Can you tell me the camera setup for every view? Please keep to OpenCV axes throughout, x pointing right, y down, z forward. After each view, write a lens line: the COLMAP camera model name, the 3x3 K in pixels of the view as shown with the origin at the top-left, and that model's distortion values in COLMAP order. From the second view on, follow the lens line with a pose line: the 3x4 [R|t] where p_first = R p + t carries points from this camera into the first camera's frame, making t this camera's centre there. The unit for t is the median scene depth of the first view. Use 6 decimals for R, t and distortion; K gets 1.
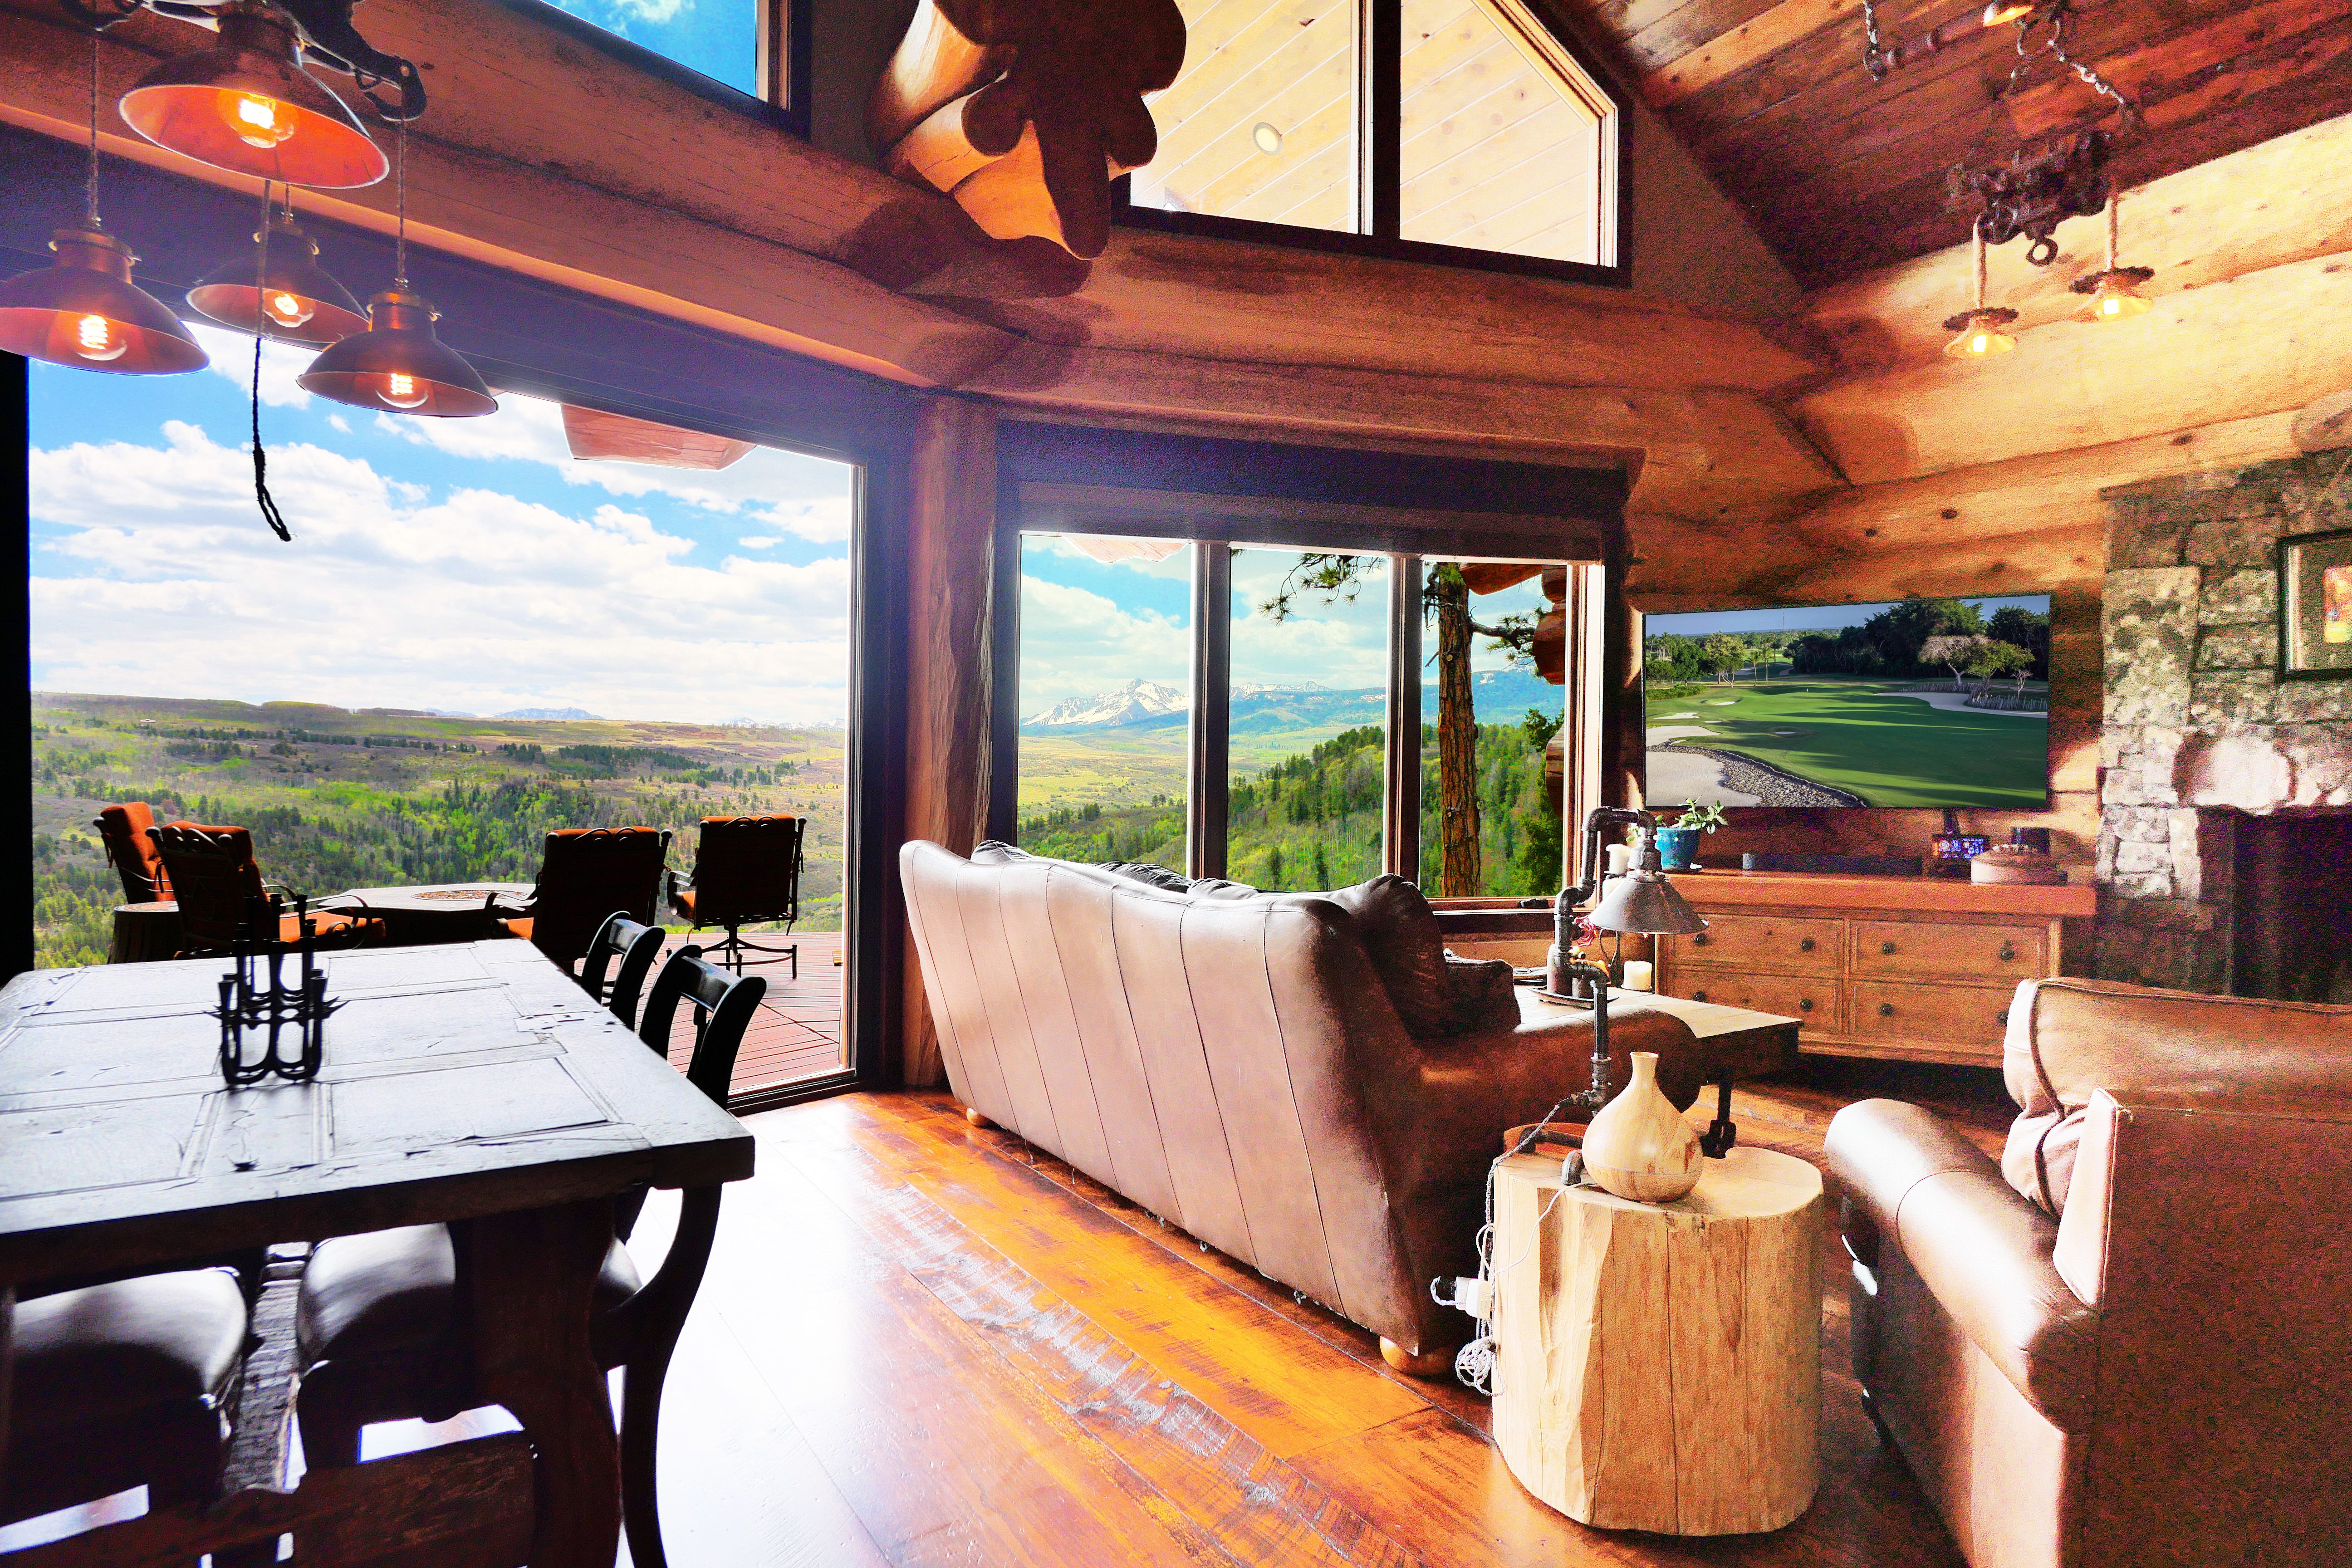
lens RADIAL K [[1263.8, 0, 1181.7], [0, 1263.8, 813.9], [0, 0, 1]] dist [-0.001146, 0.001156]
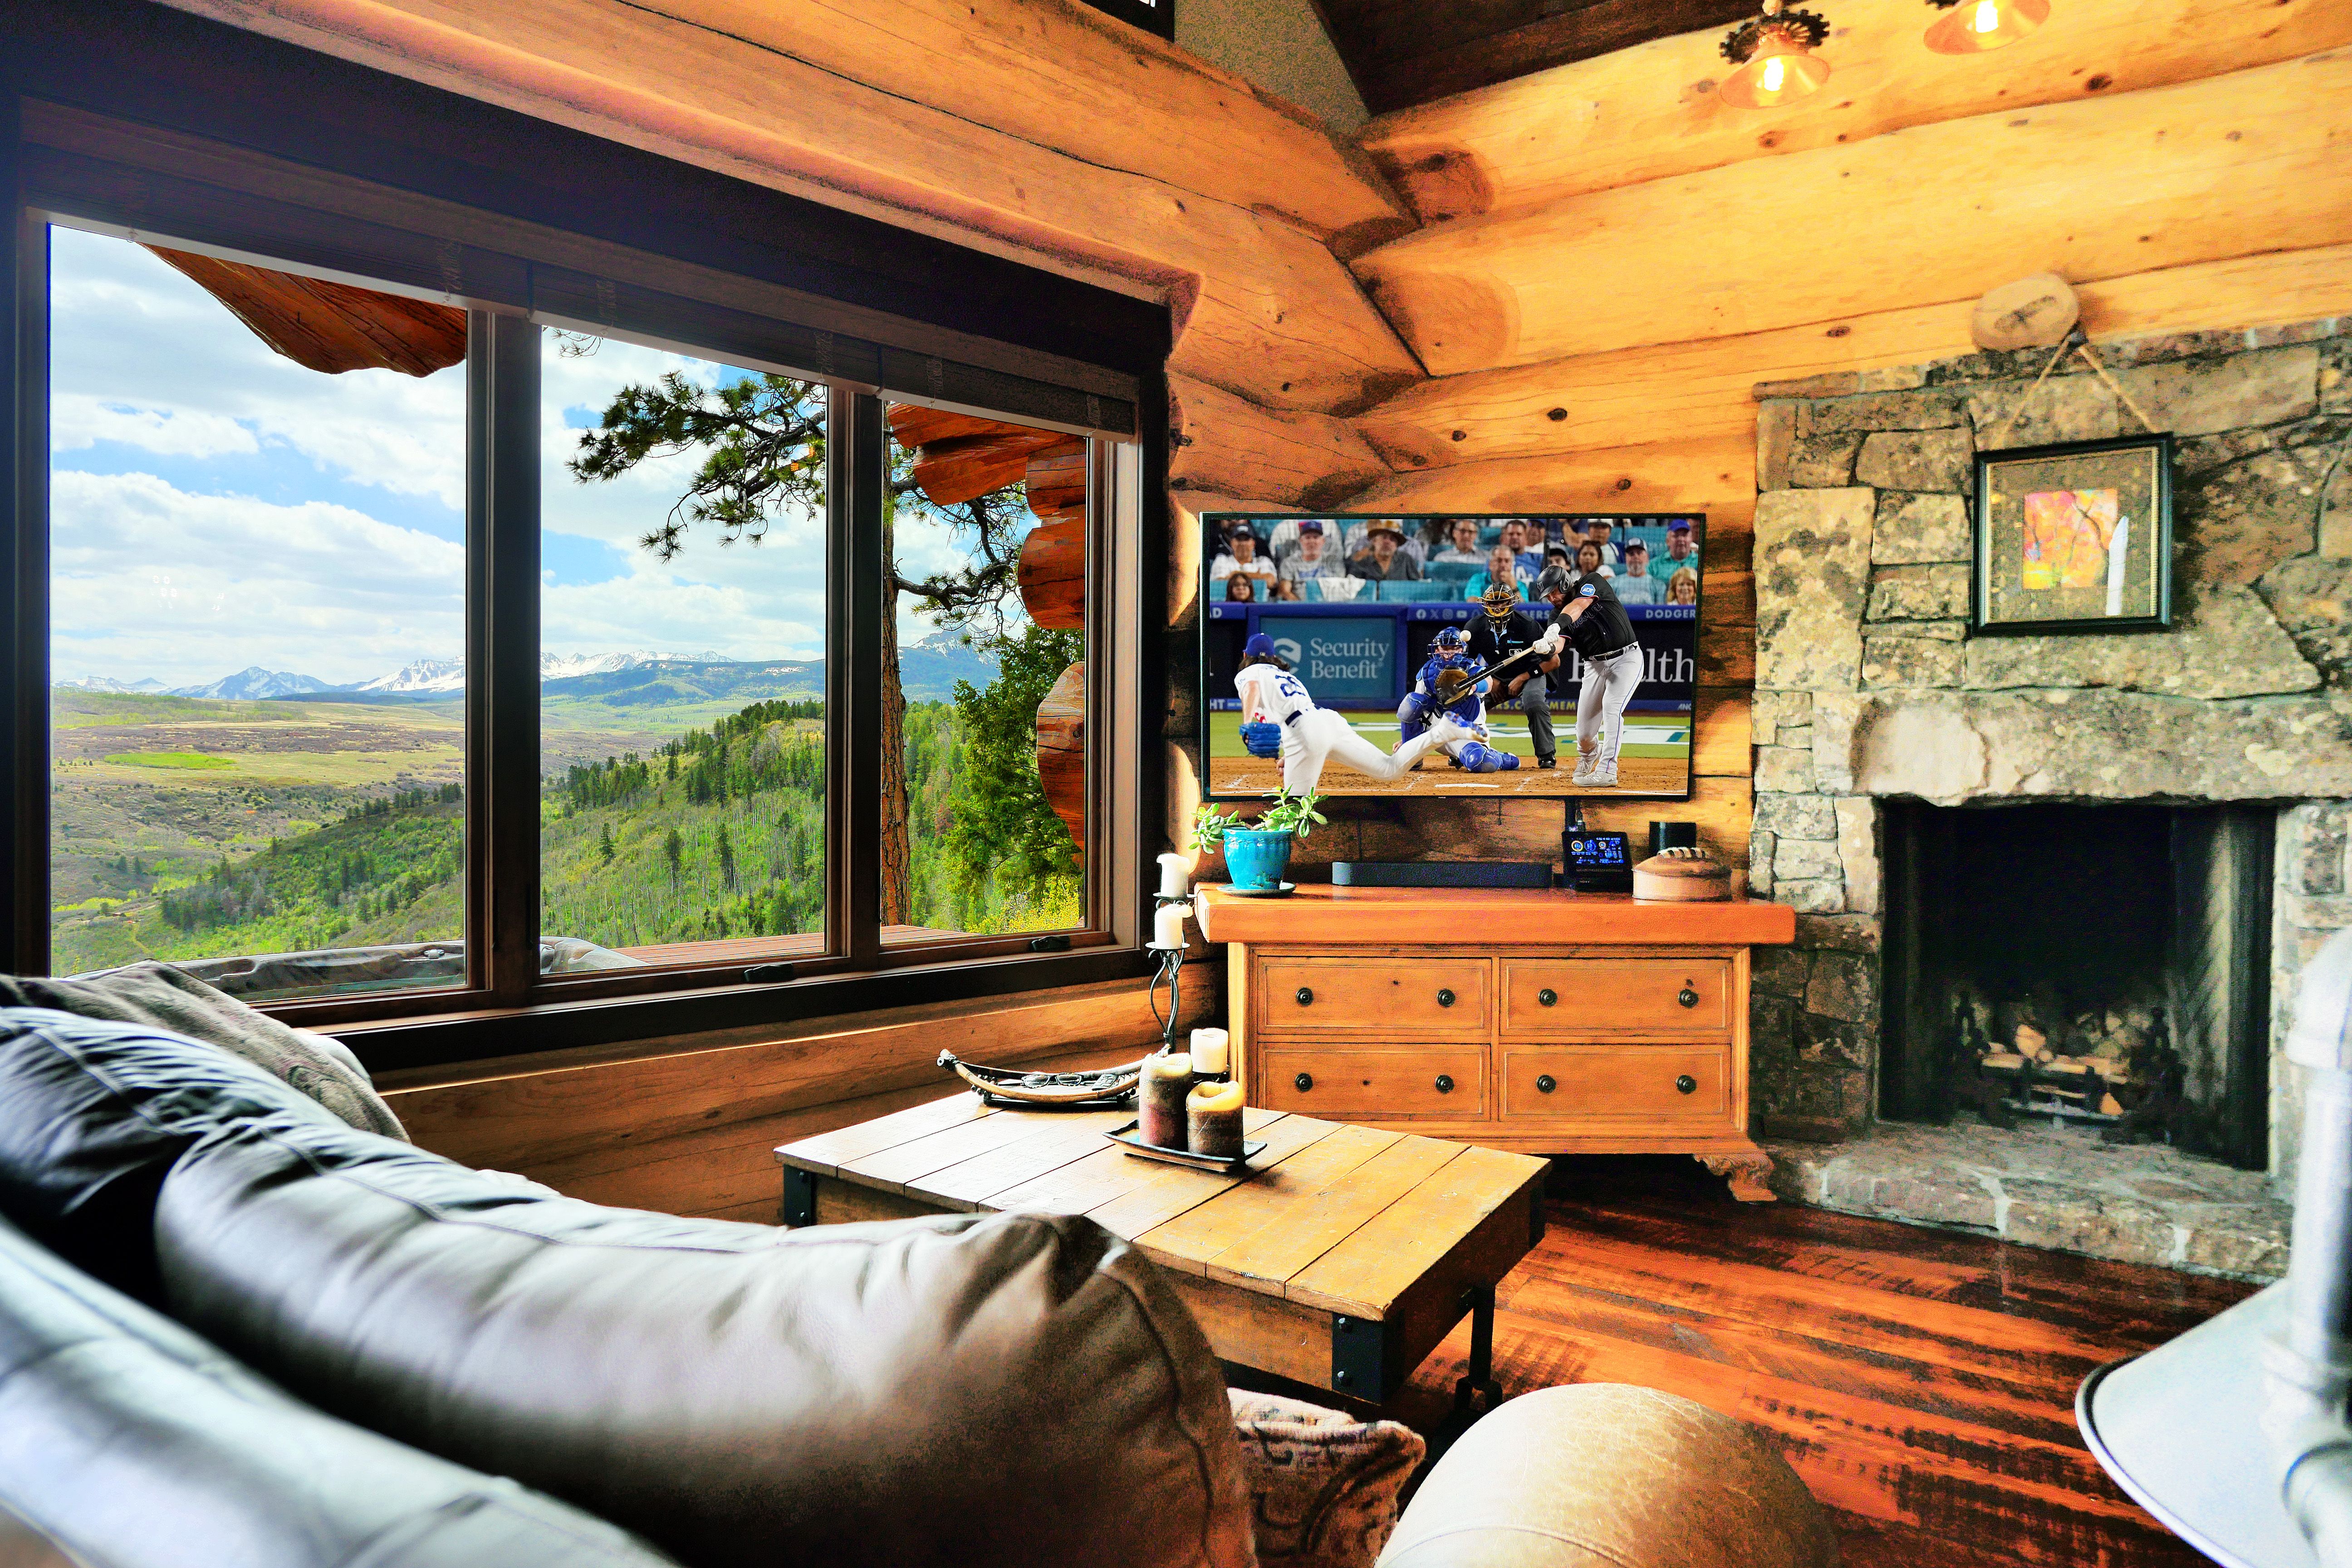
lens RADIAL K [[1263.8, 0, 1136.4], [0, 1263.8, 806.3], [0, 0, 1]] dist [-0.001146, 0.001156]
pose [[0.911007, -0.012170, 0.412211, 0.050533], [0.007218, 0.999882, 0.013569, -0.010157], [-0.412328, -0.009386, 0.910987, 0.388997]]
